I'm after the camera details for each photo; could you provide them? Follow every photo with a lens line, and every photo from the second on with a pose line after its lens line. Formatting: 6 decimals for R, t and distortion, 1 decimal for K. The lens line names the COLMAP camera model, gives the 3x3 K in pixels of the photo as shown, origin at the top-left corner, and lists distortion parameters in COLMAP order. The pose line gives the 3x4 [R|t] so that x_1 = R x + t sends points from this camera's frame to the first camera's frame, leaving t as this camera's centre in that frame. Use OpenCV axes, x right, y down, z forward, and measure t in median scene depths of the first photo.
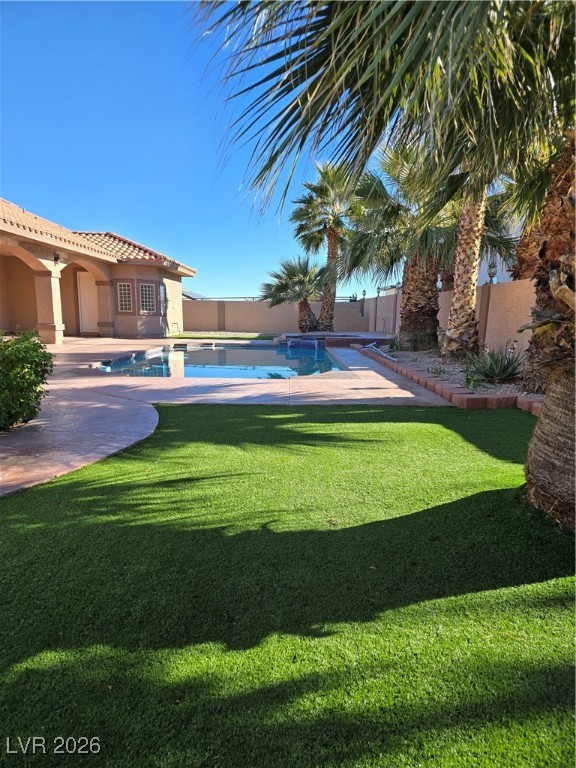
lens RADIAL K [[507.0, 0, 293.3], [0, 507.0, 388.7], [0, 0, 1]] dist [0.021238, -0.005016]
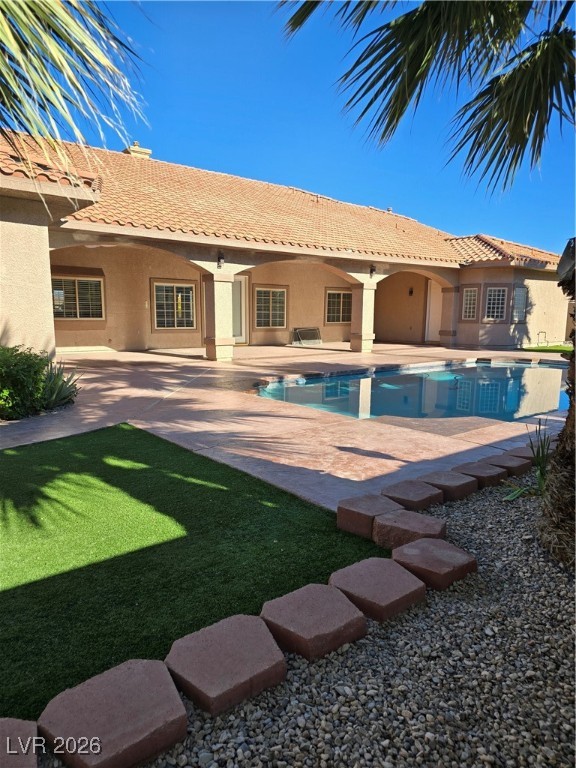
lens RADIAL K [[507.0, 0, 287.5], [0, 507.0, 382.8], [0, 0, 1]] dist [0.021238, -0.005016]
pose [[0.613712, 0.089313, -0.784462, 0.203039], [-0.103712, 0.994091, 0.032043, -0.033662], [0.782689, 0.061693, 0.619348, 0.182739]]
